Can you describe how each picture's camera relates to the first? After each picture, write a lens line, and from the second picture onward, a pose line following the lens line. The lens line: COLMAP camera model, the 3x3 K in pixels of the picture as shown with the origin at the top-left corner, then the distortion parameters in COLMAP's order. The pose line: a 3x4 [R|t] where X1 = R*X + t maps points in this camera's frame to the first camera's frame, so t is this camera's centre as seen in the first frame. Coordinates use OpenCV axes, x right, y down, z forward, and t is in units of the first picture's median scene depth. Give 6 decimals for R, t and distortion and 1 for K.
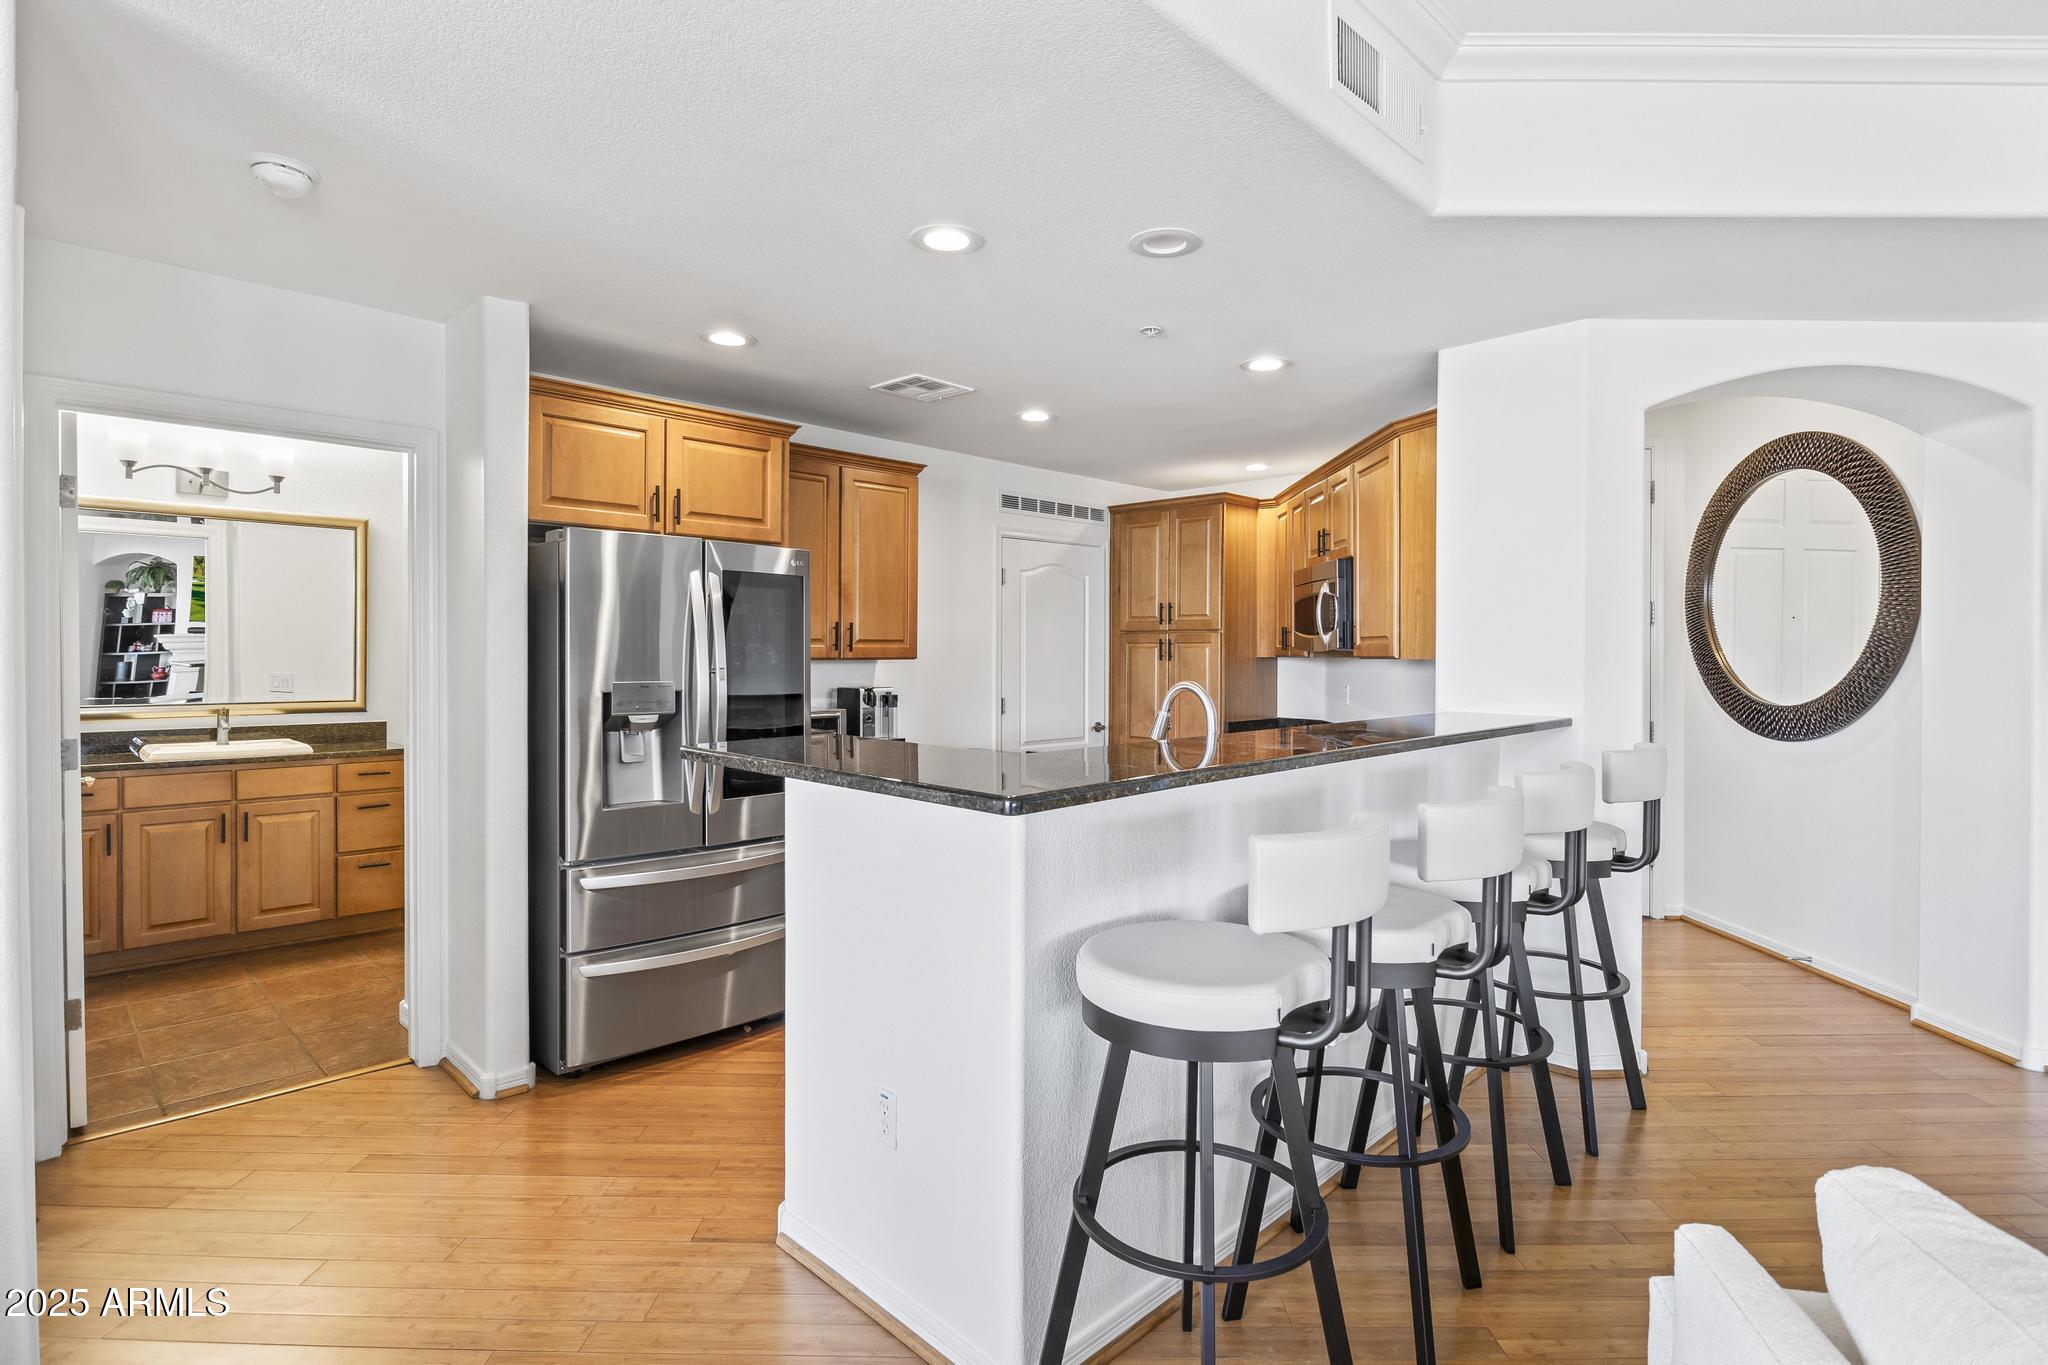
lens RADIAL K [[916.7, 0, 1024.0], [0, 916.7, 682.5], [0, 0, 1]] dist [-0.000574, -0.029384]
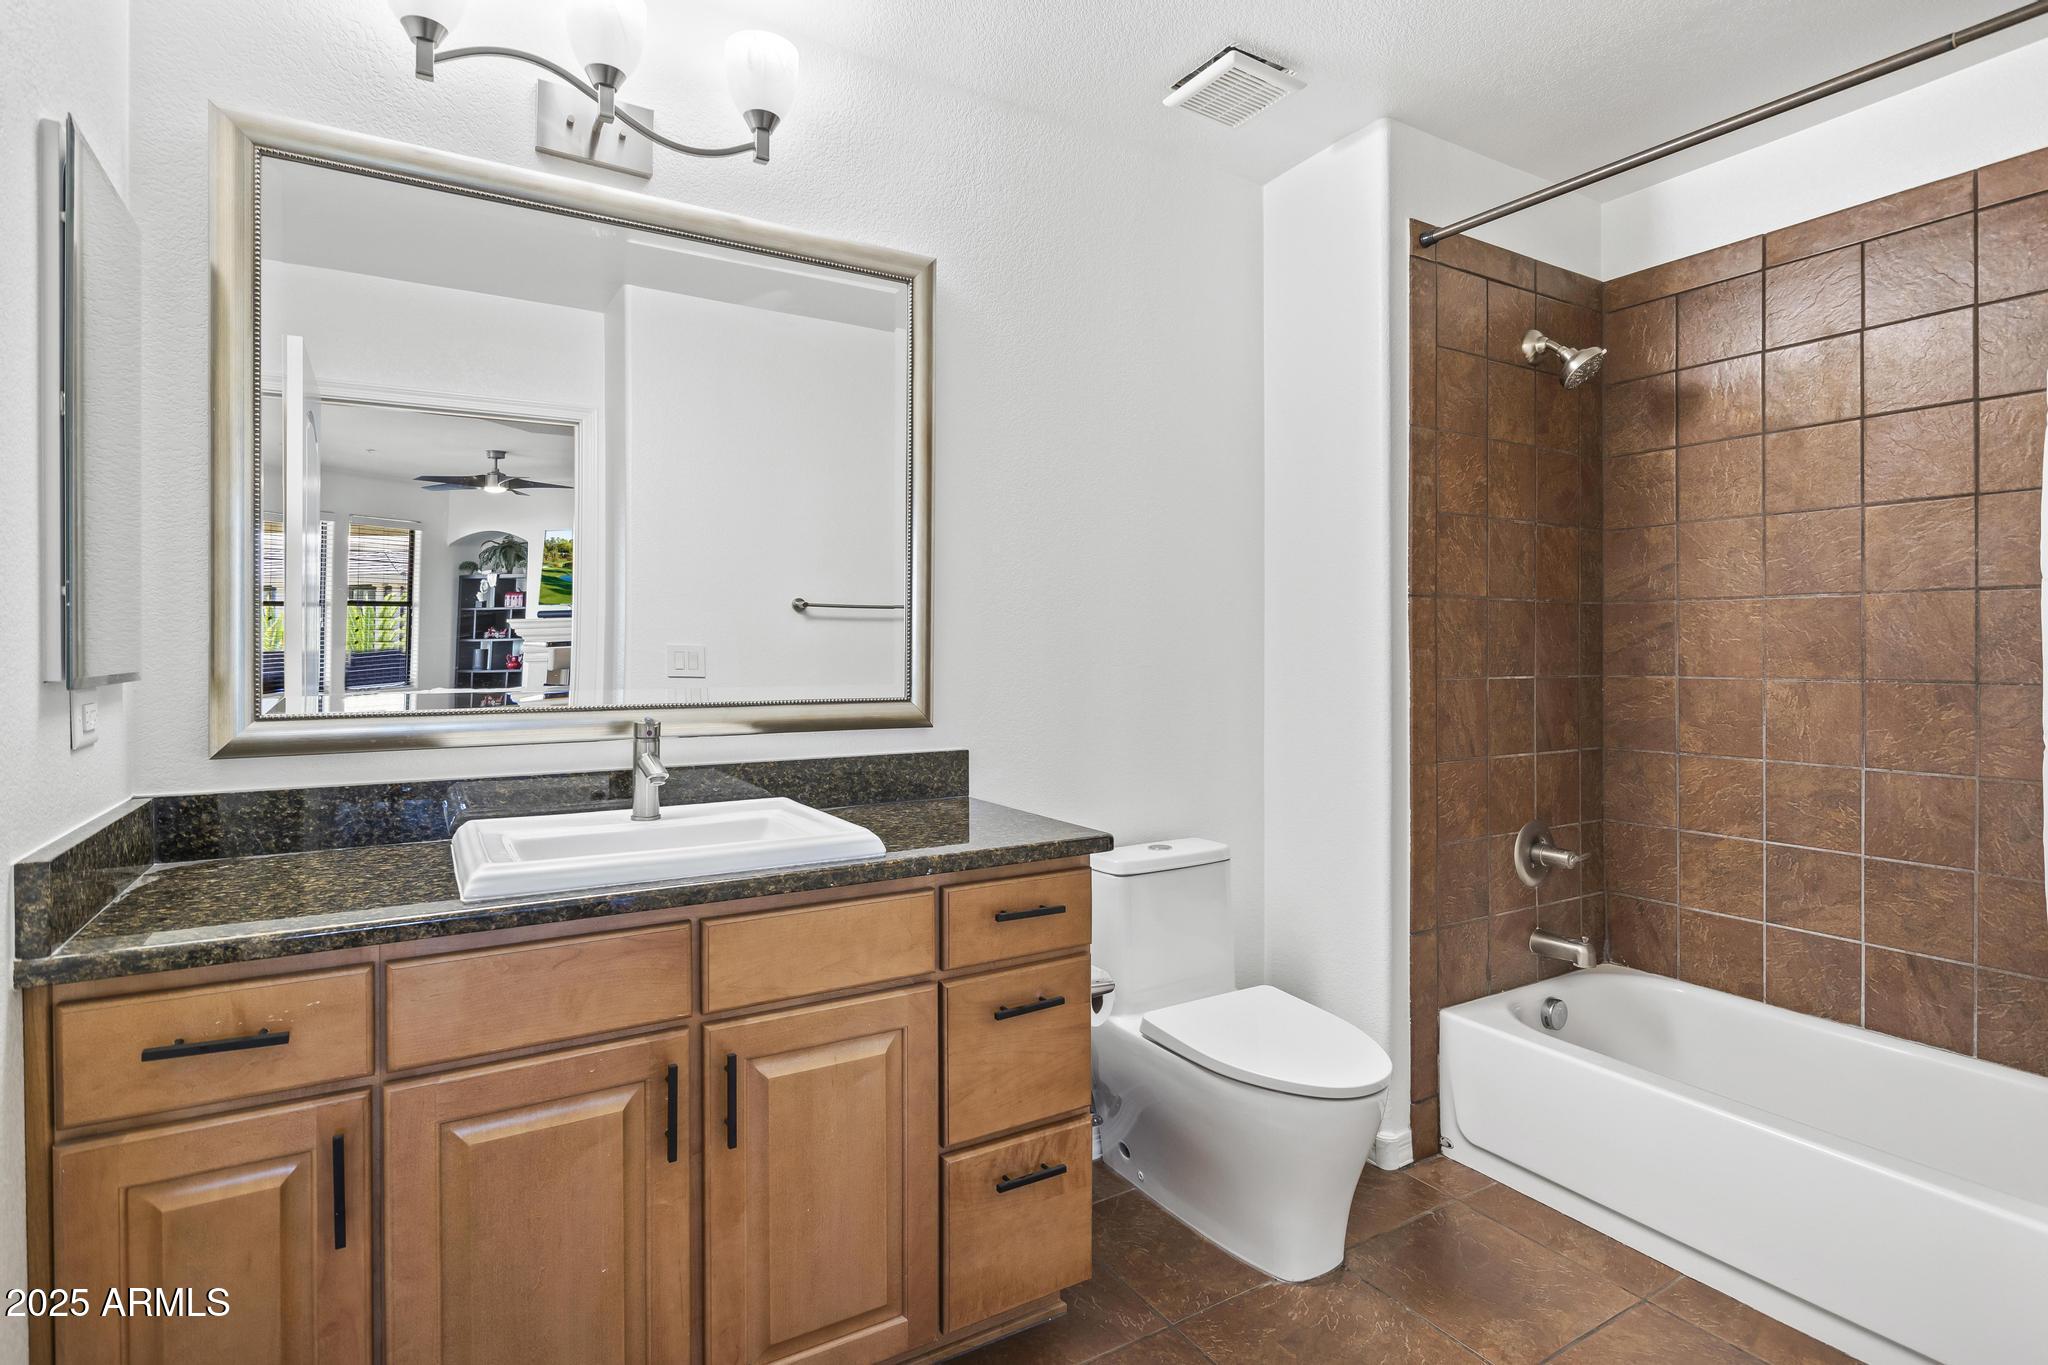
lens RADIAL K [[1019.4, 0, 1024.0], [0, 1019.4, 682.5], [0, 0, 1]] dist [0.001811, -0.064530]
pose [[0.954336, 0.004865, -0.298696, -0.387999], [-0.001779, 0.999942, 0.010602, 0.005006], [0.298730, -0.009586, 0.954289, 0.405993]]
